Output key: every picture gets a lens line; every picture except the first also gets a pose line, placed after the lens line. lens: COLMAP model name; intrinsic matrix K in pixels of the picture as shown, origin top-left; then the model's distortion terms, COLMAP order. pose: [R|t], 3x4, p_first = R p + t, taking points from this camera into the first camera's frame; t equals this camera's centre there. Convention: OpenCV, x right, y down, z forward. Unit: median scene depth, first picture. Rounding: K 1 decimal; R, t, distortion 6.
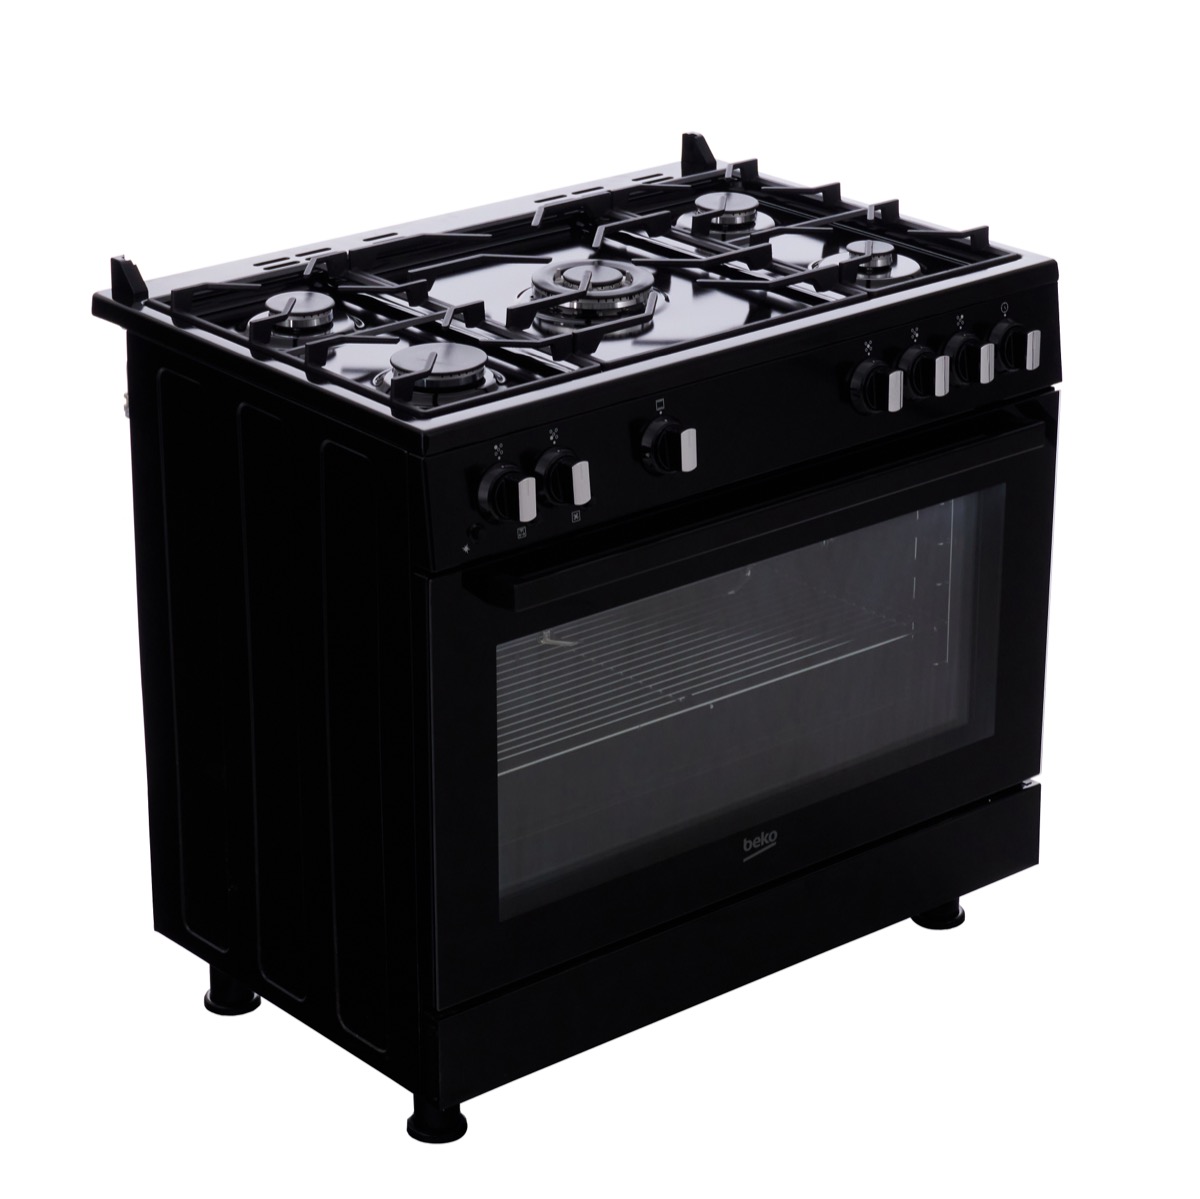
lens RADIAL K [[3667.7, 0, 600.0], [0, 3667.7, 599.5], [0, 0, 1]] dist [0.092773, -0.641235]
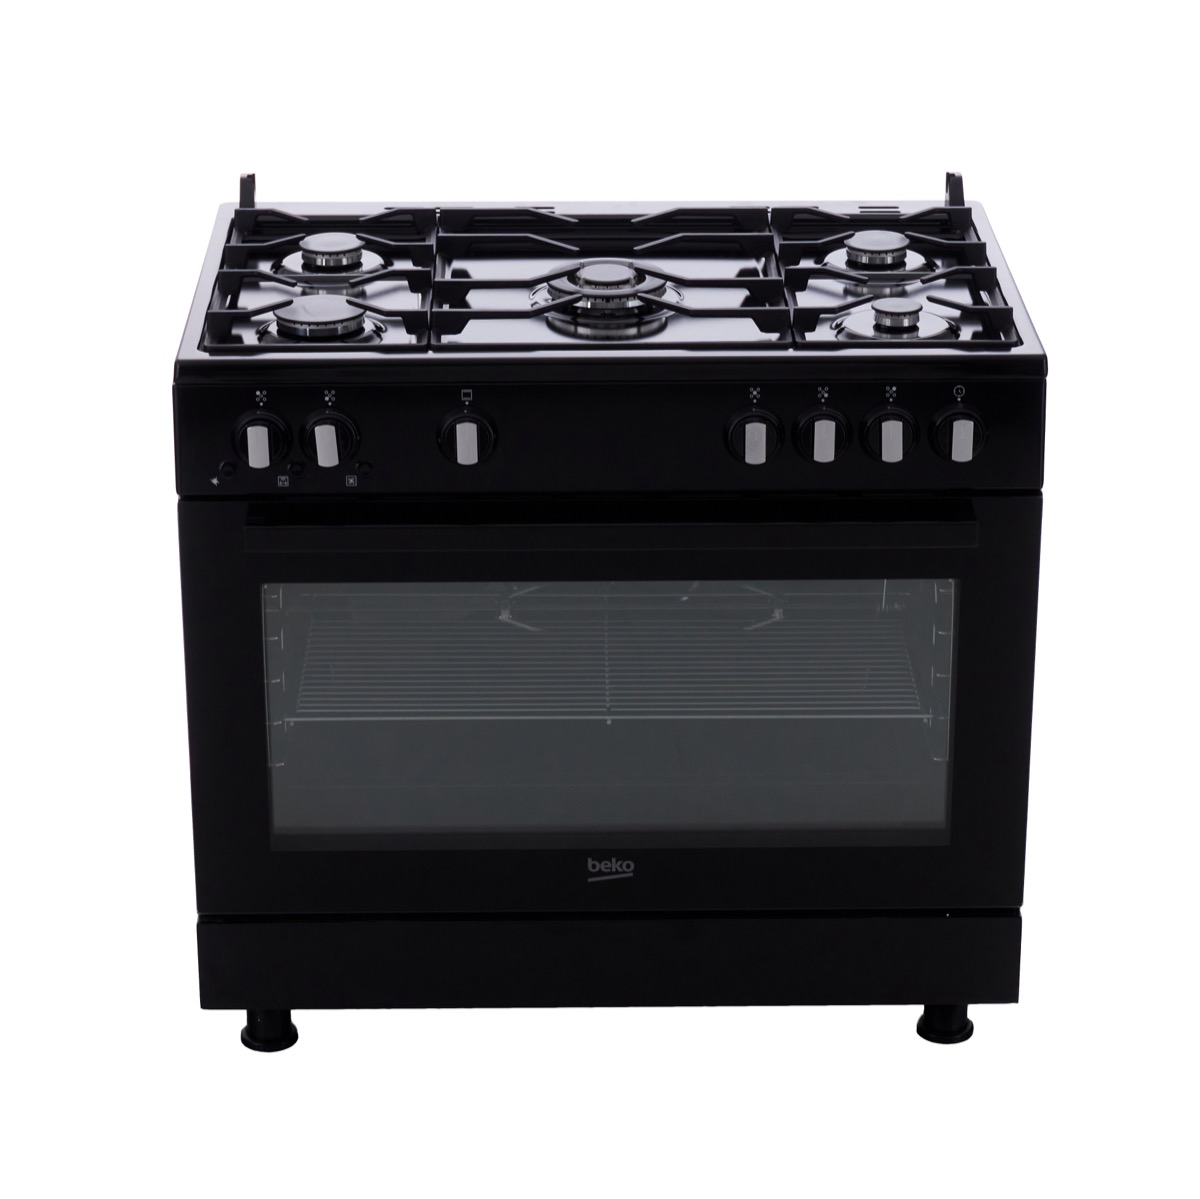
lens RADIAL K [[3667.7, 0, 600.0], [0, 3667.7, 599.5], [0, 0, 1]] dist [0.092773, -0.641235]
pose [[0.759245, 0.243764, -0.603429, 0.614360], [-0.236139, 0.967201, 0.093600, -0.094087], [0.606453, 0.071427, 0.791904, 0.215390]]
